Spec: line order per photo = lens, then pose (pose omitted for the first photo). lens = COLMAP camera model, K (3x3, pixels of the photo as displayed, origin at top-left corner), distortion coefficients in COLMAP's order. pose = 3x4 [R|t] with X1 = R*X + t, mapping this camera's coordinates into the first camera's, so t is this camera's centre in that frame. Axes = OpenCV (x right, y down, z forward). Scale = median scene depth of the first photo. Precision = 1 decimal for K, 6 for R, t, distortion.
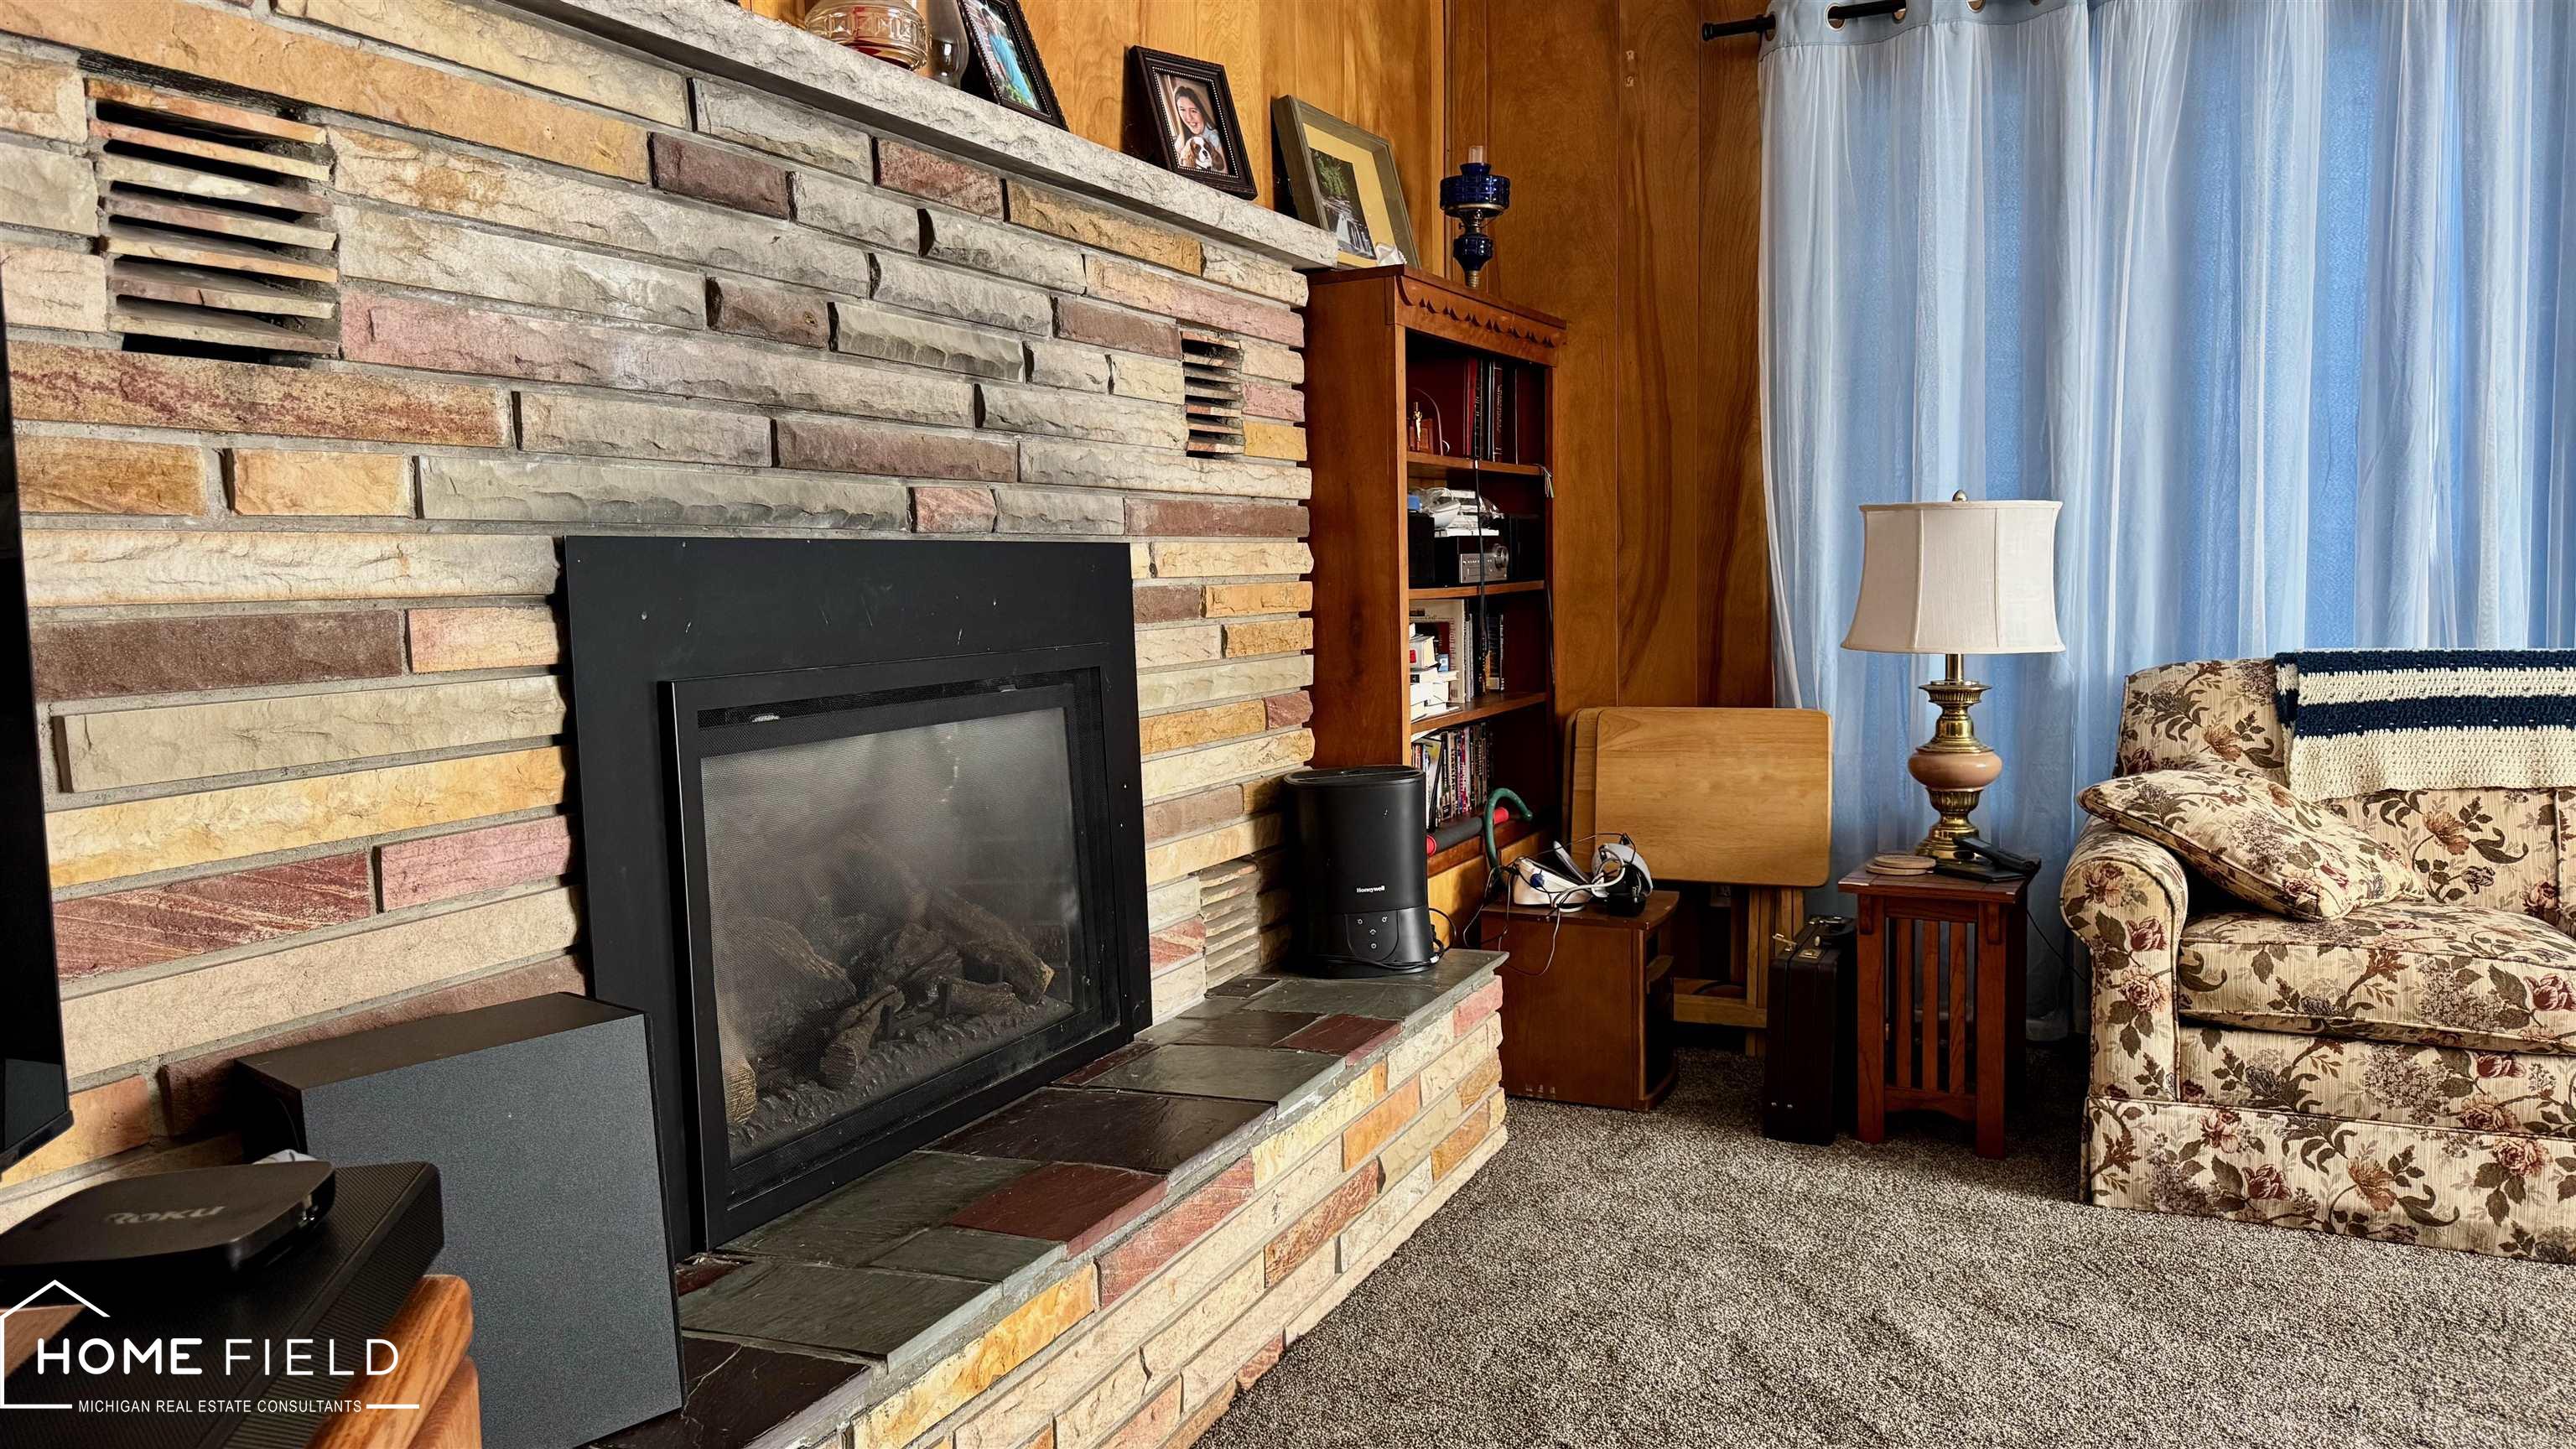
lens RADIAL K [[1819.0, 0, 1269.9], [0, 1819.0, 732.6], [0, 0, 1]] dist [0.047599, -0.052462]
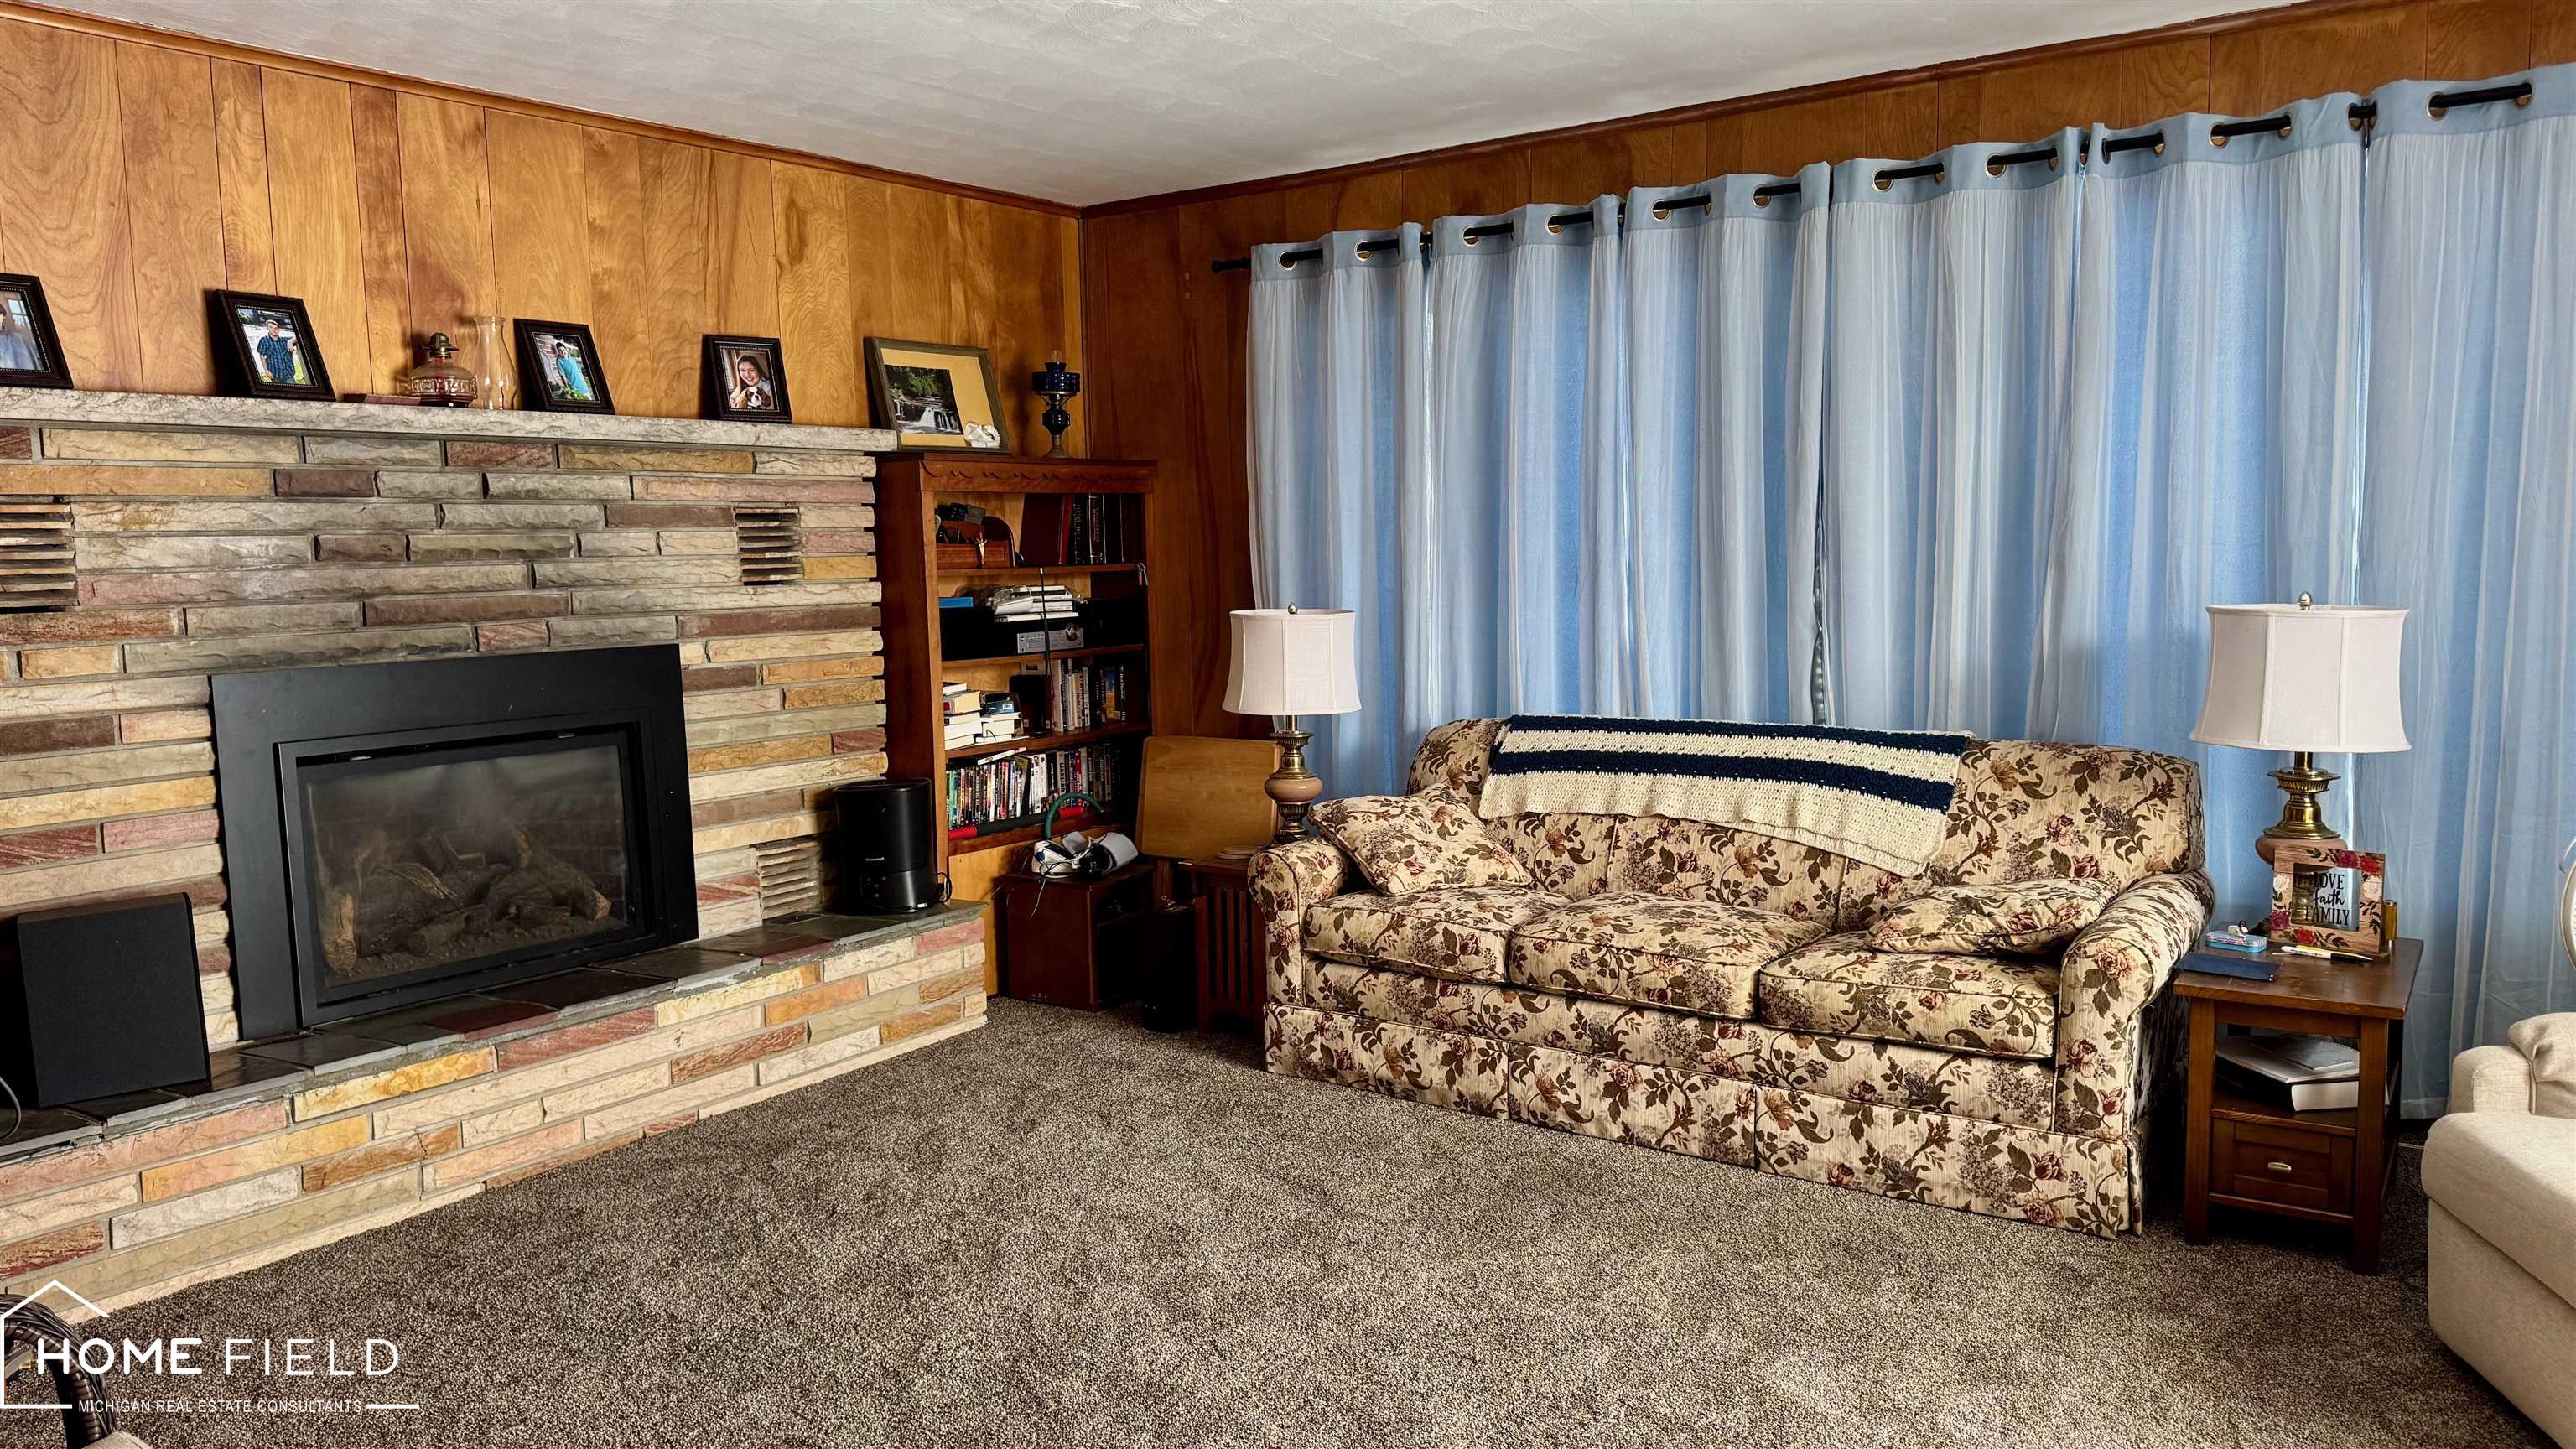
lens RADIAL K [[1819.7, 0, 1288.0], [0, 1819.7, 724.5], [0, 0, 1]] dist [0.140671, -0.213082]
pose [[0.984216, 0.020639, -0.175766, 0.761438], [-0.017854, 0.999689, 0.017407, -0.070241], [0.176071, -0.013994, 0.984278, -0.553373]]
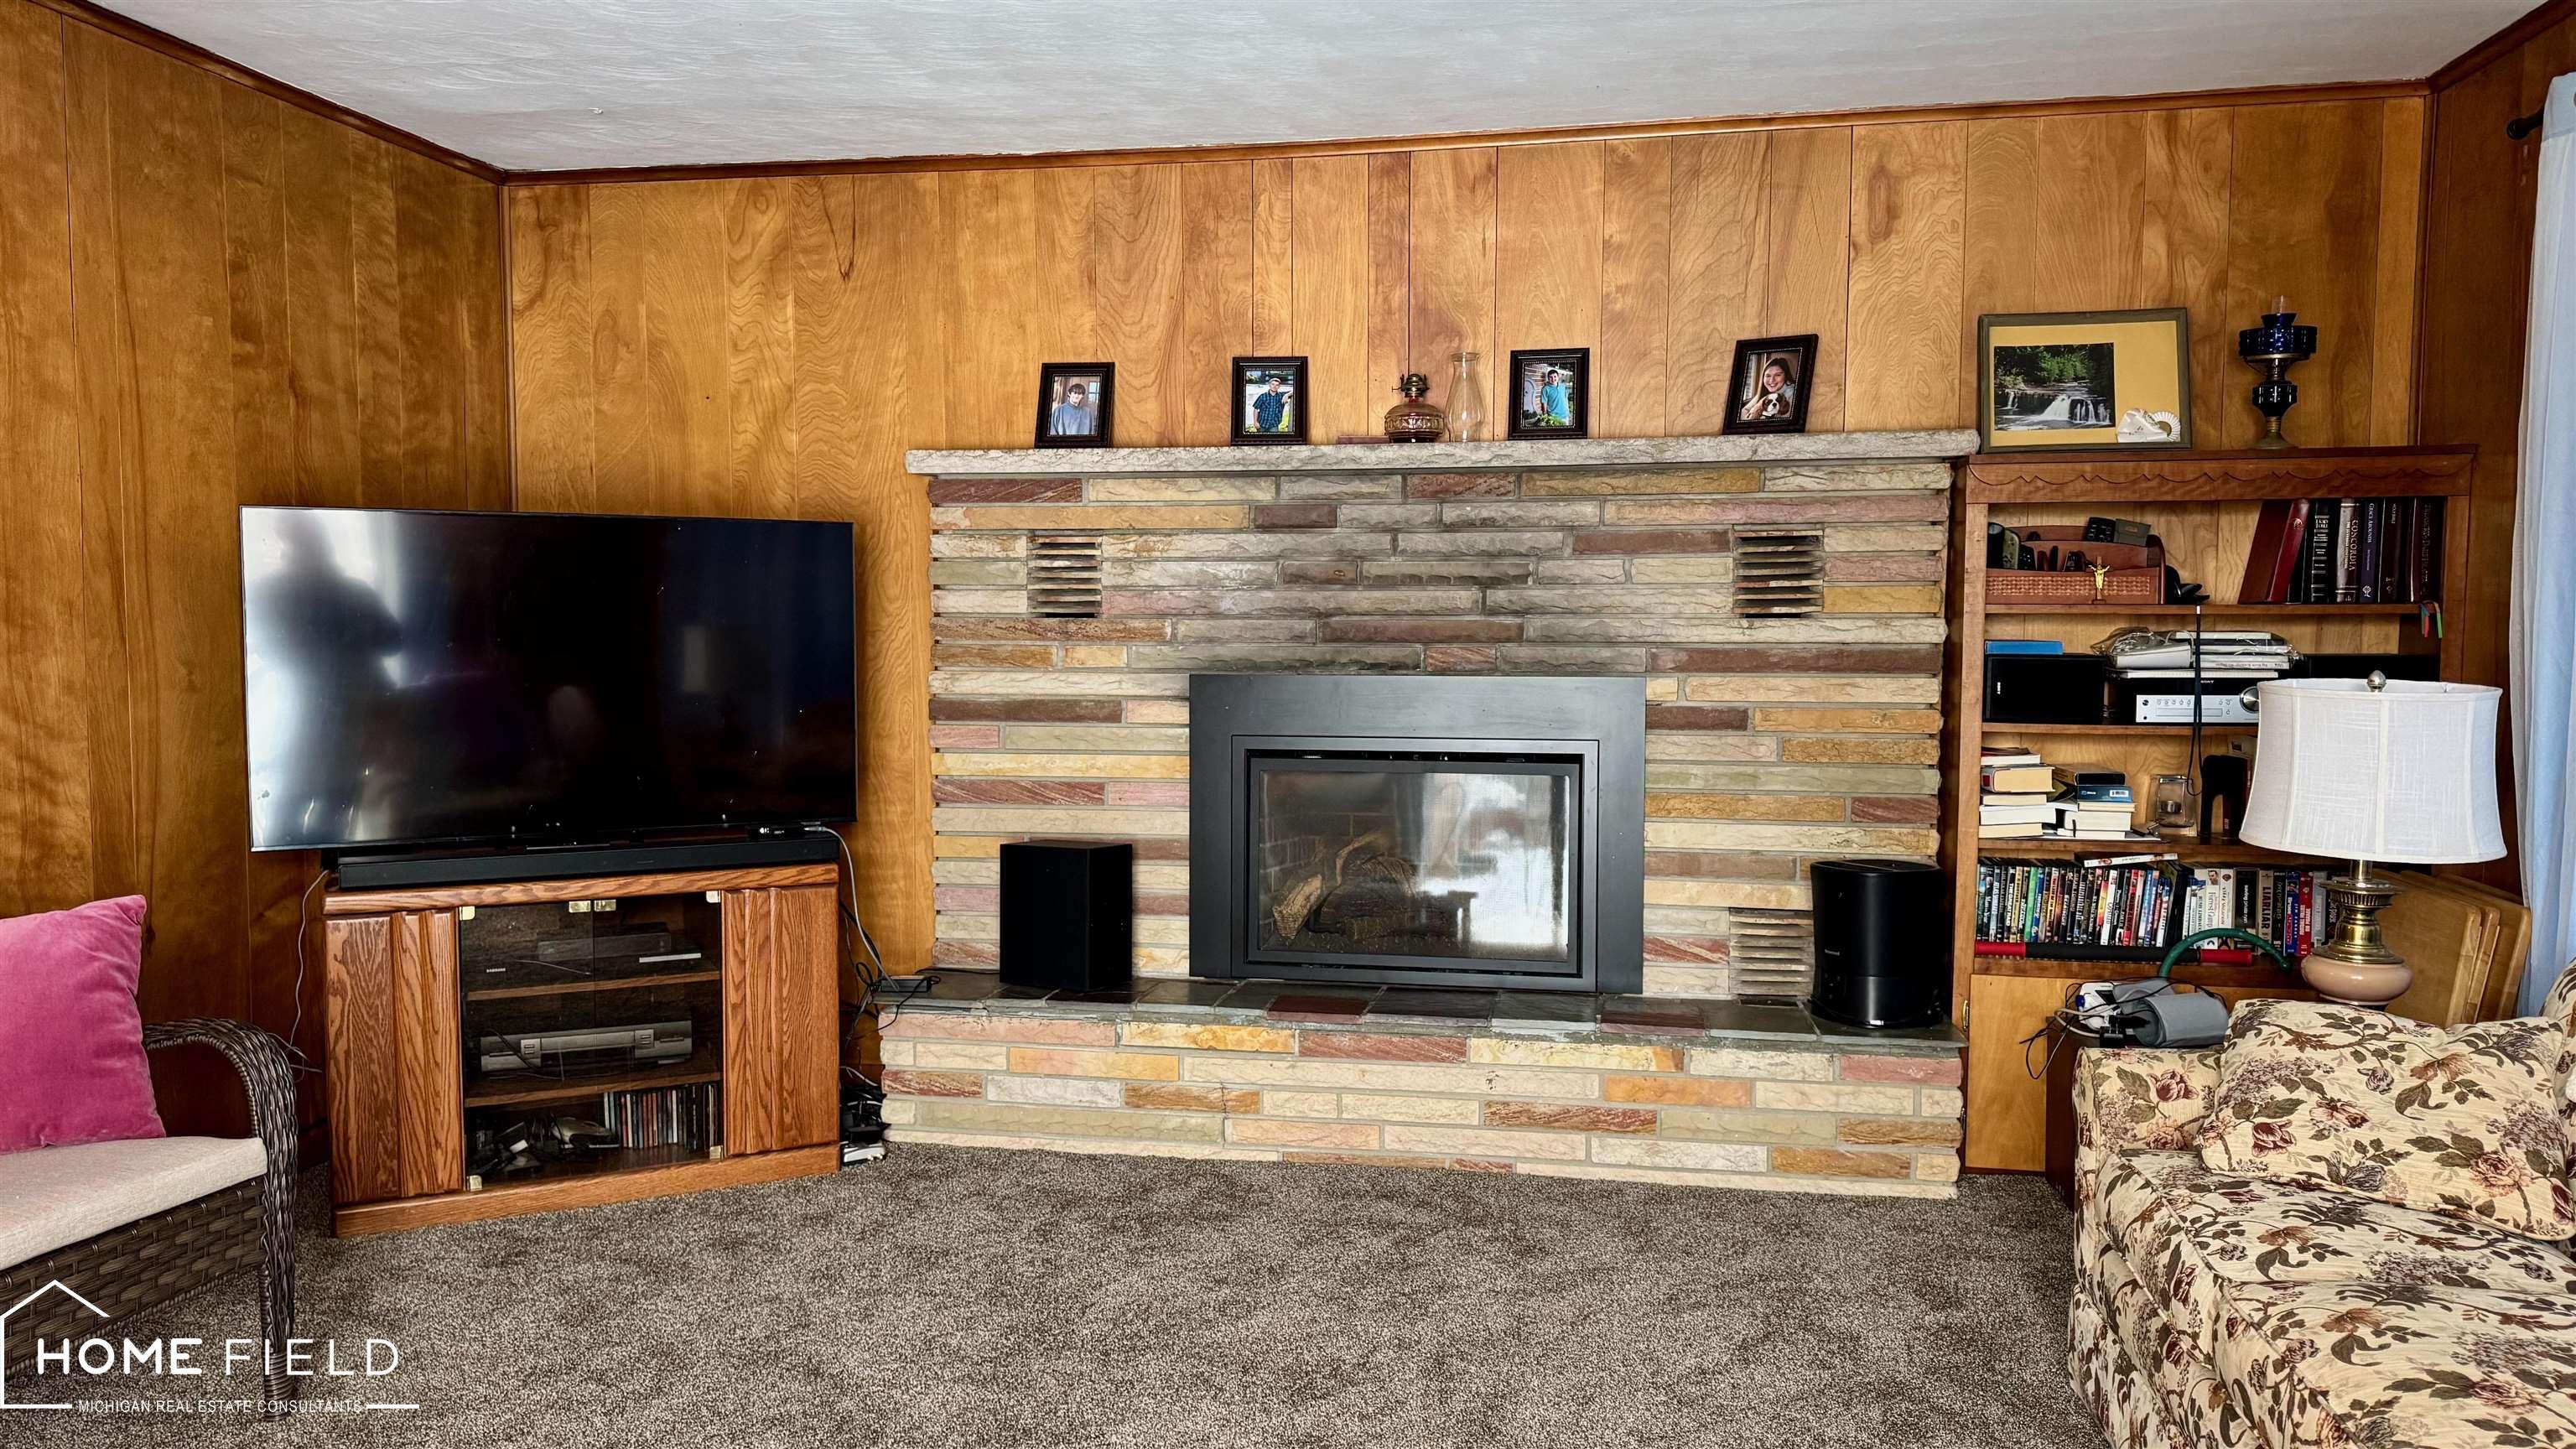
lens RADIAL K [[1819.7, 0, 1288.0], [0, 1819.7, 724.5], [0, 0, 1]] dist [0.140671, -0.213082]
pose [[0.258174, 0.090254, -0.961873, 1.344006], [-0.091465, 0.993438, 0.068666, -0.143706], [0.961759, 0.070250, 0.264735, 0.295658]]
